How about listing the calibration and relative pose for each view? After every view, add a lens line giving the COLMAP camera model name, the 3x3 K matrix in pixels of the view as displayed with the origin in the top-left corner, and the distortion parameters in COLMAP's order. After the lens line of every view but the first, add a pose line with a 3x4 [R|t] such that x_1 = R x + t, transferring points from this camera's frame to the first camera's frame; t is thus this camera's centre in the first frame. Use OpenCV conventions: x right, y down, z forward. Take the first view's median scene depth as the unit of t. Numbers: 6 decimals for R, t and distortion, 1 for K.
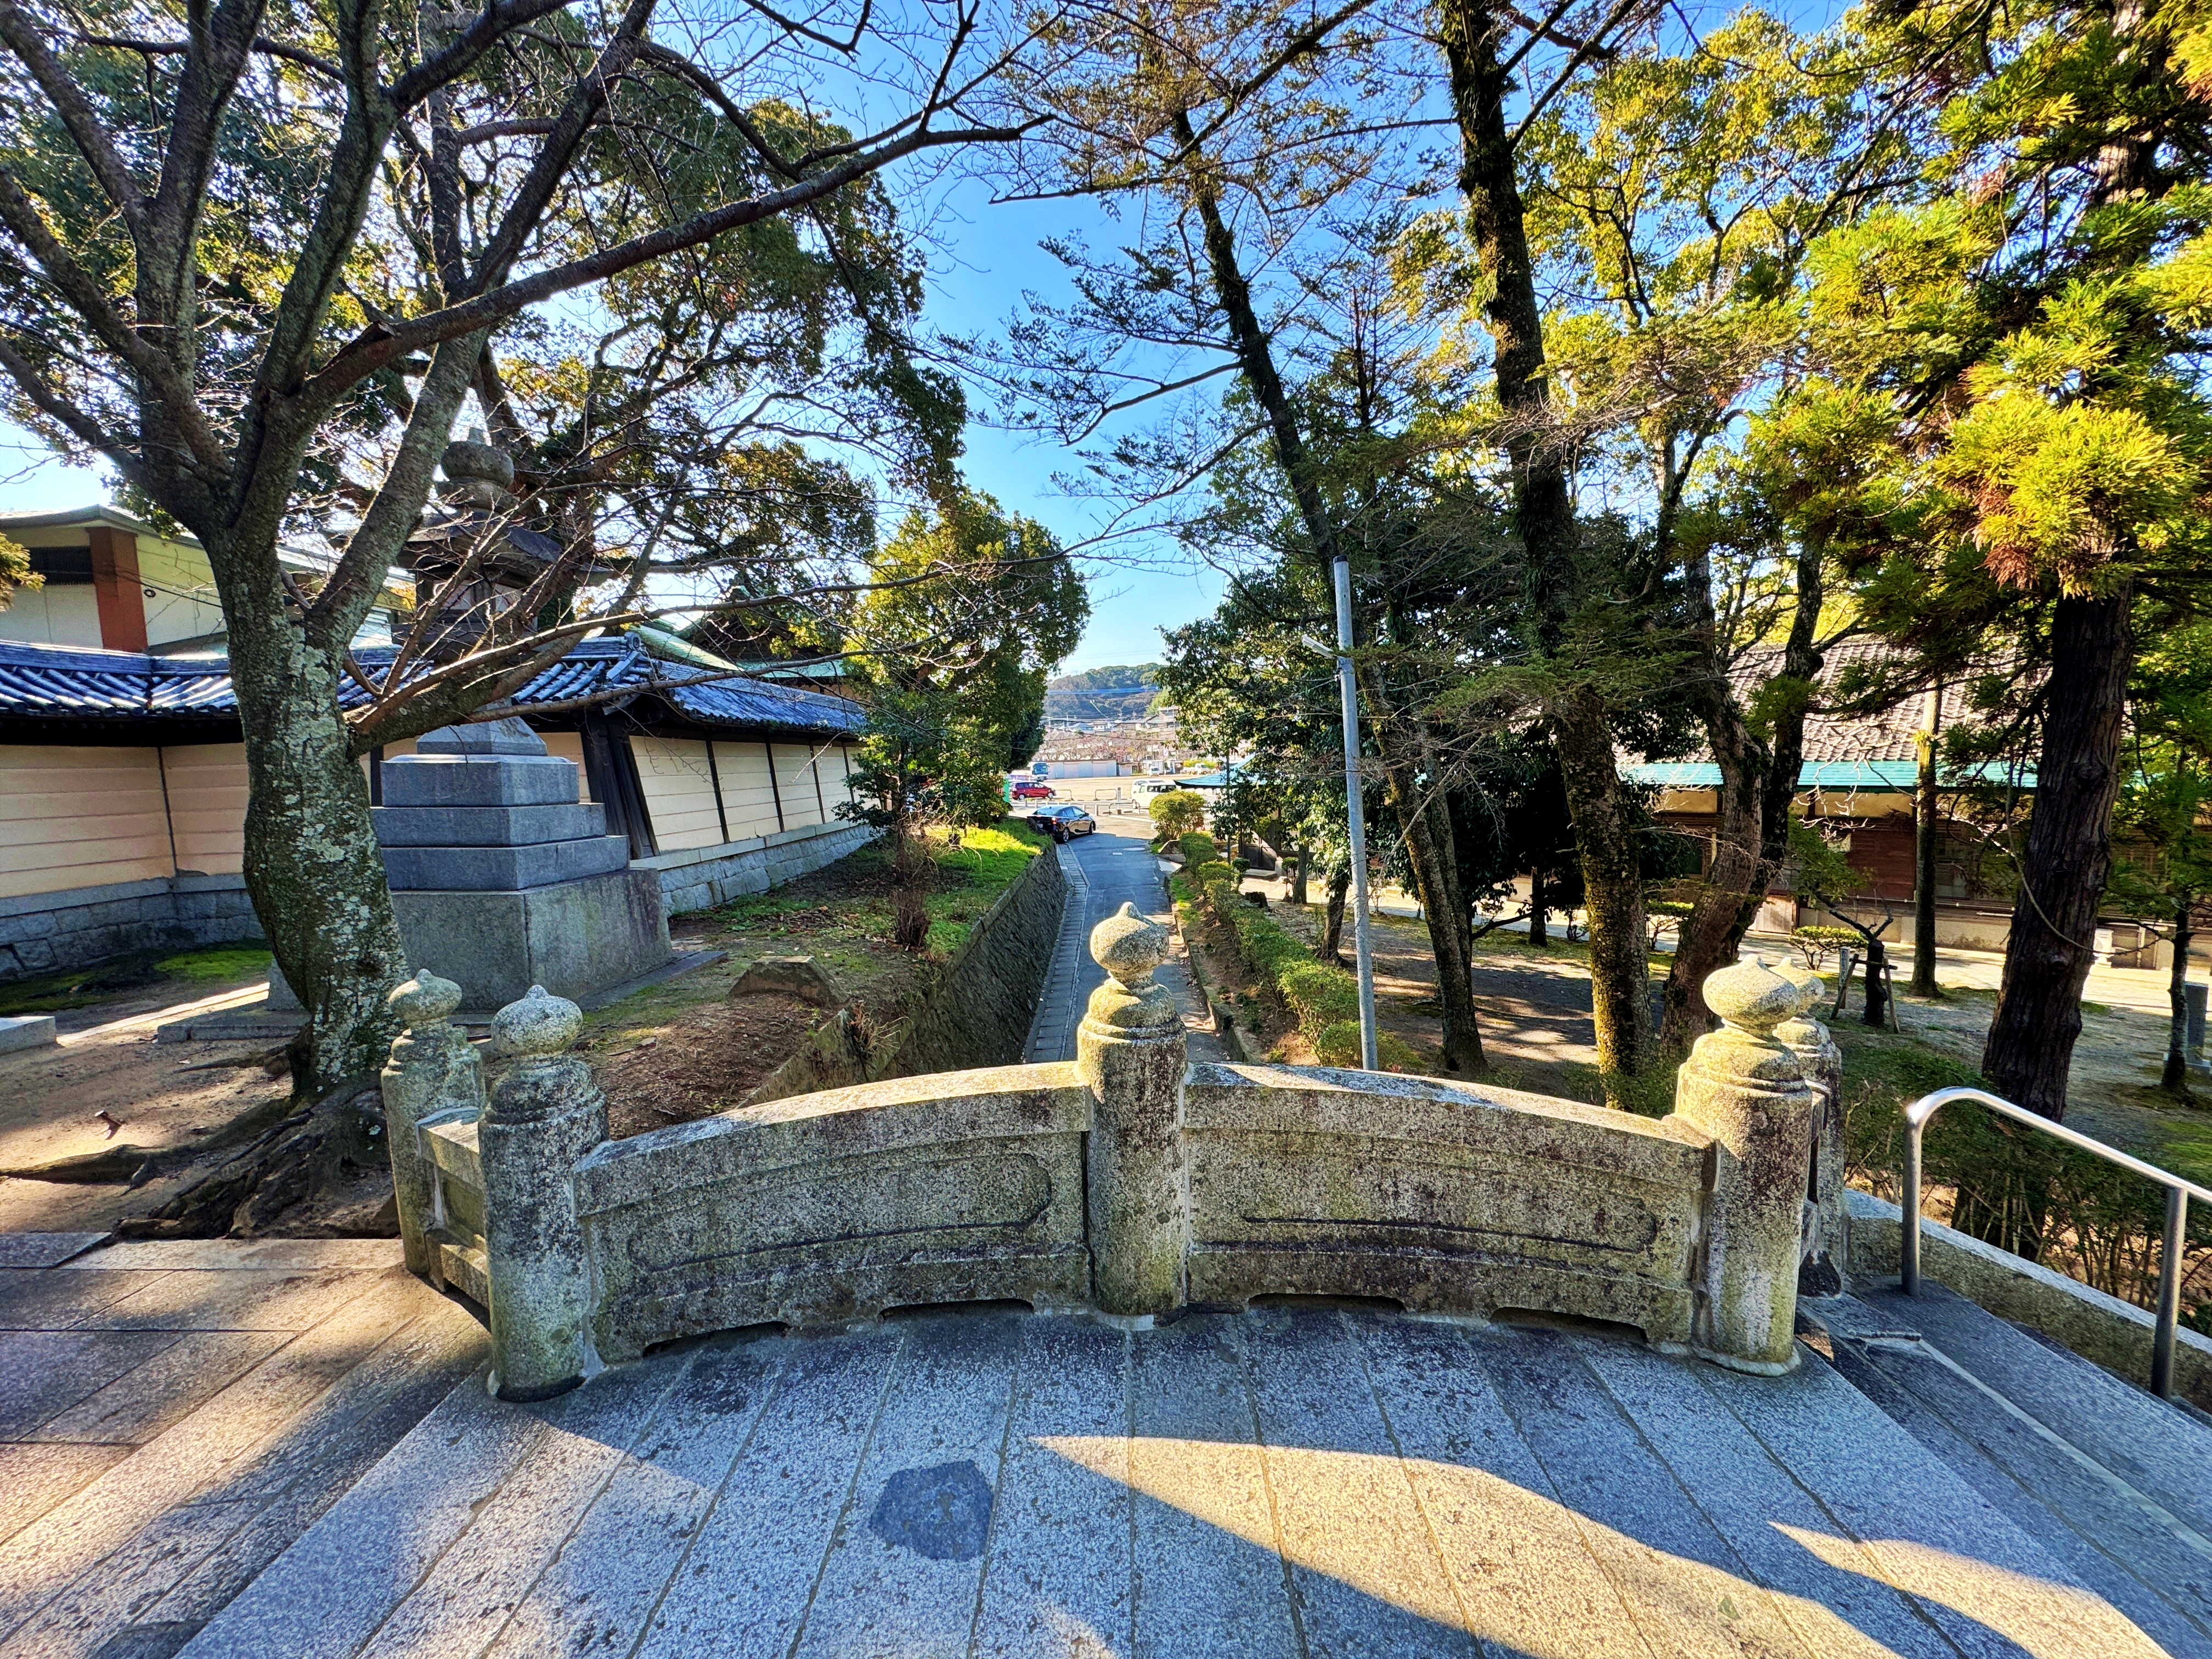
lens RADIAL K [[873.8, 0, 1106.0], [0, 873.8, 829.5], [0, 0, 1]] dist [-0.000801, -0.000277]
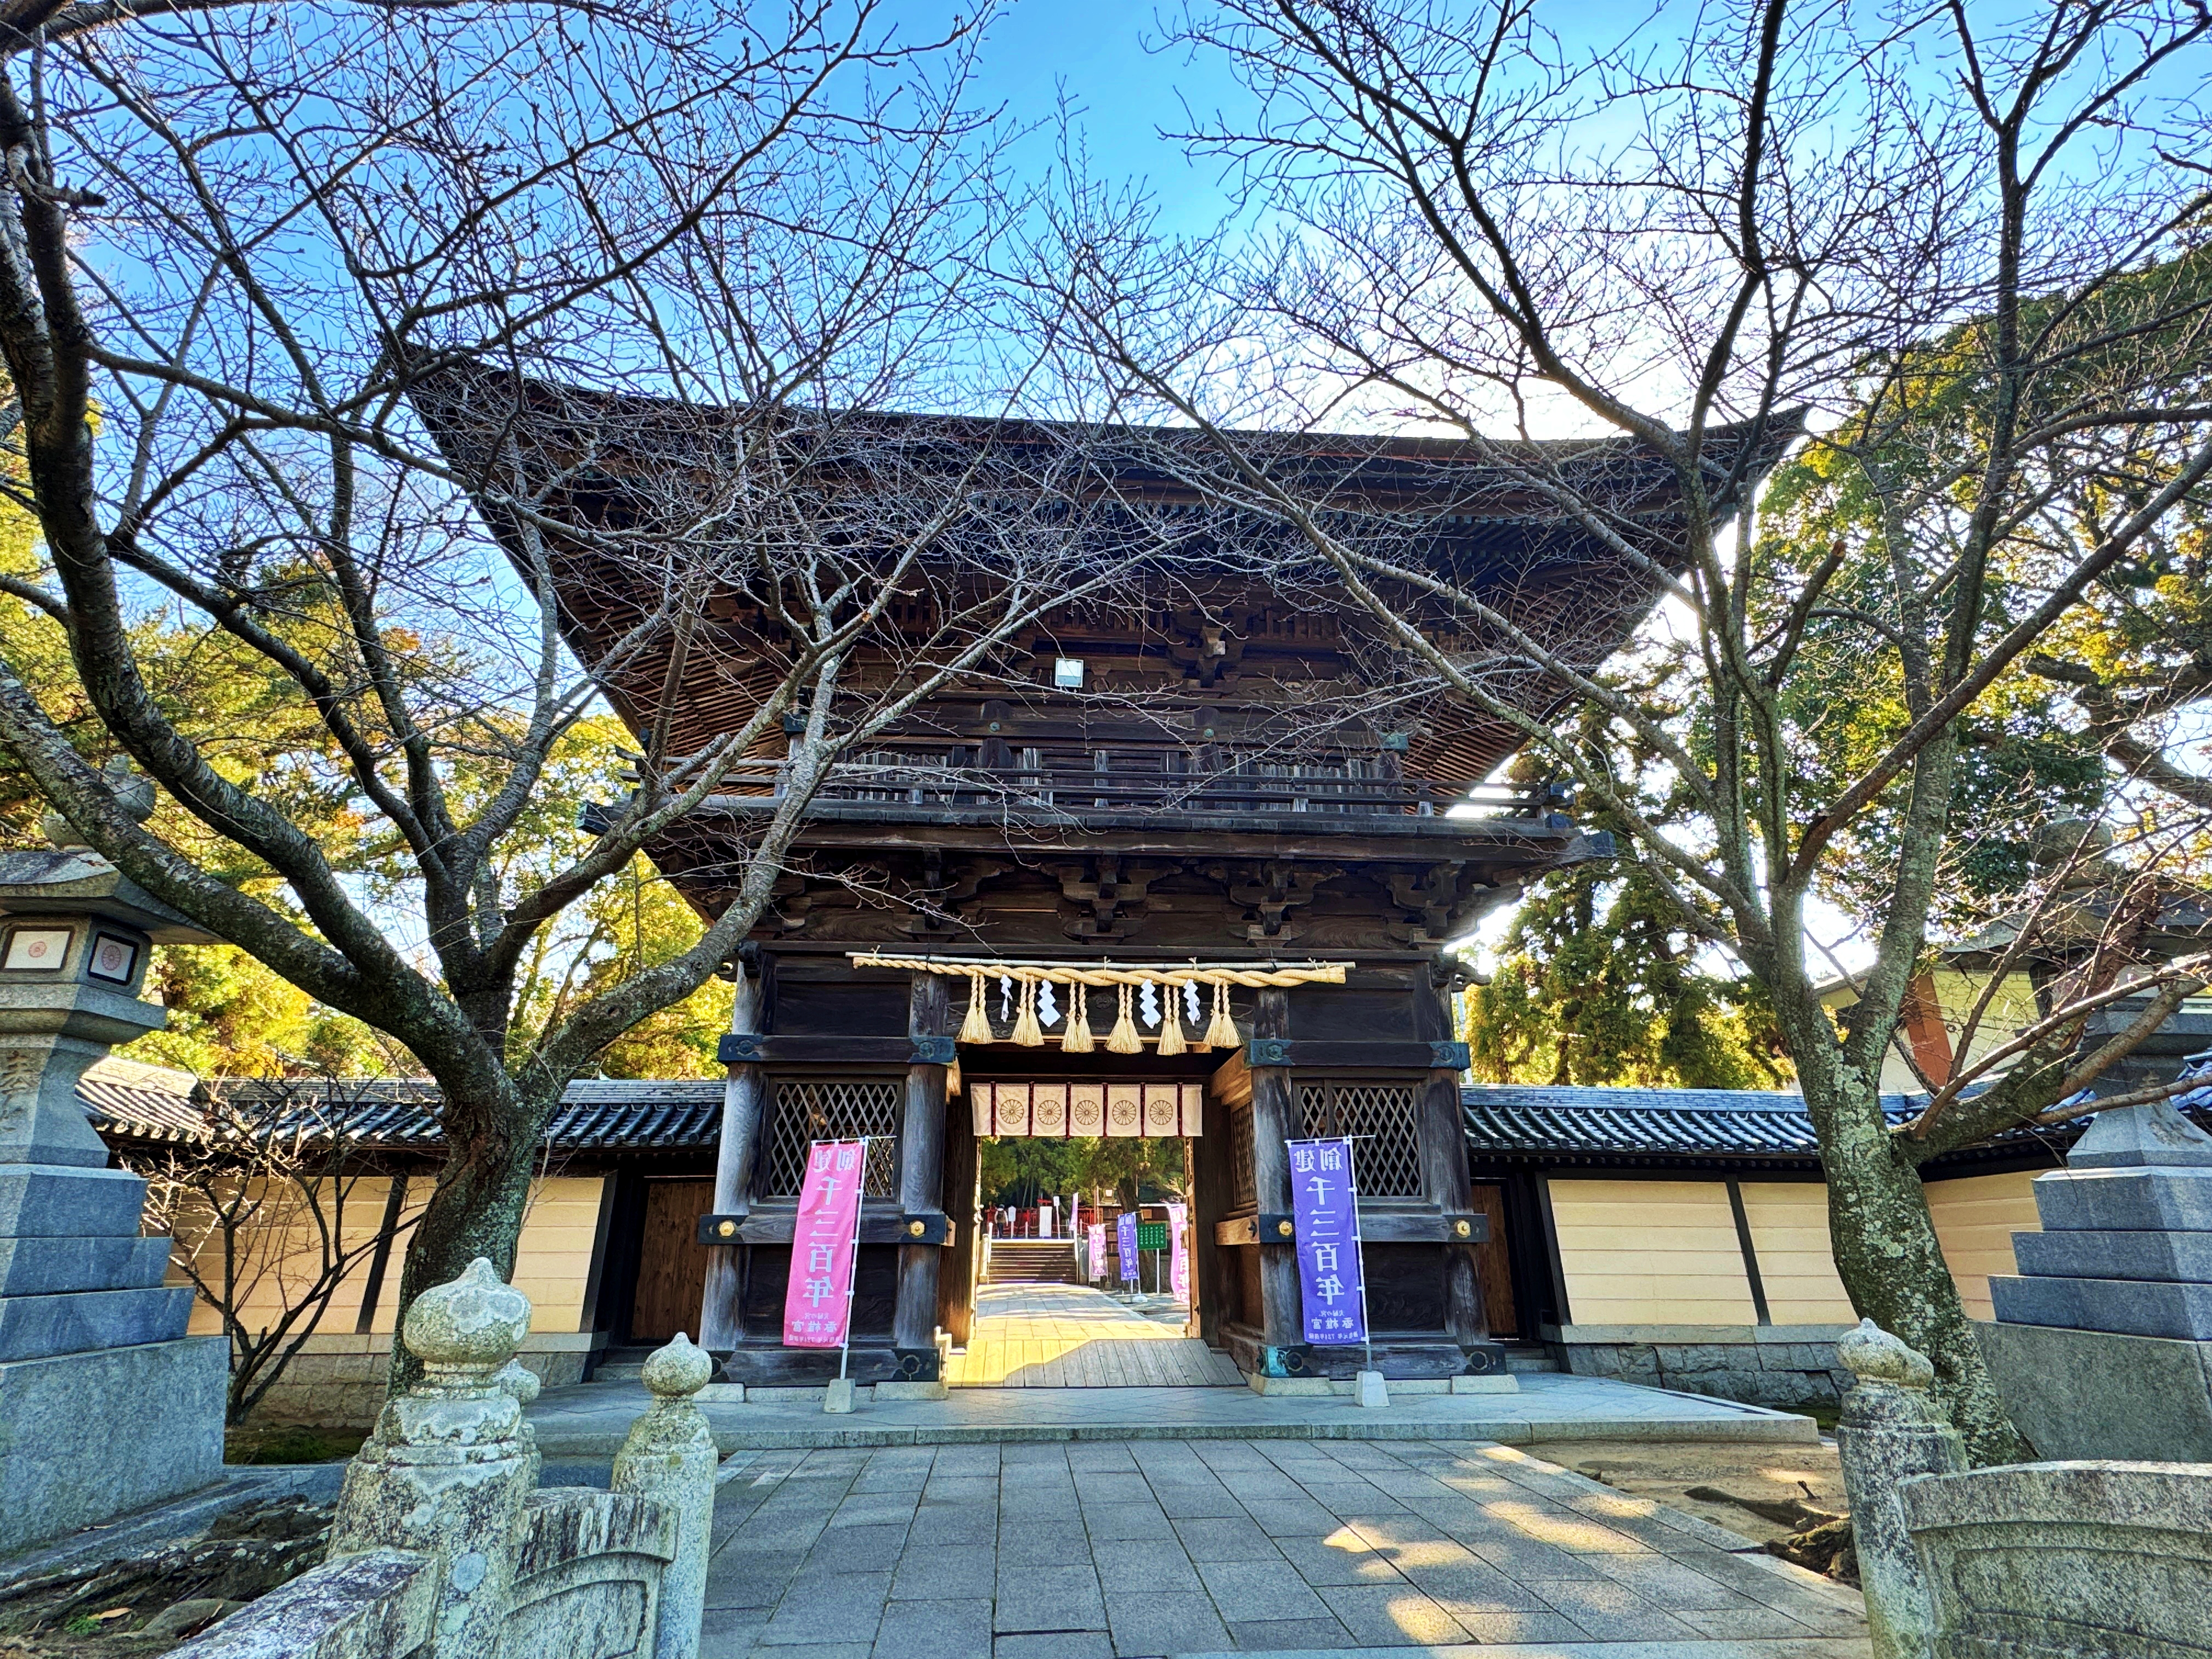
lens RADIAL K [[1154.7, 0, 1106.0], [0, 1154.7, 829.5], [0, 0, 1]] dist [0.001625, 0.000089]
pose [[0.086318, -0.322063, -0.942775, 0.608406], [-0.077209, 0.941298, -0.328628, 0.087374], [0.993271, 0.101158, 0.056385, -0.141276]]
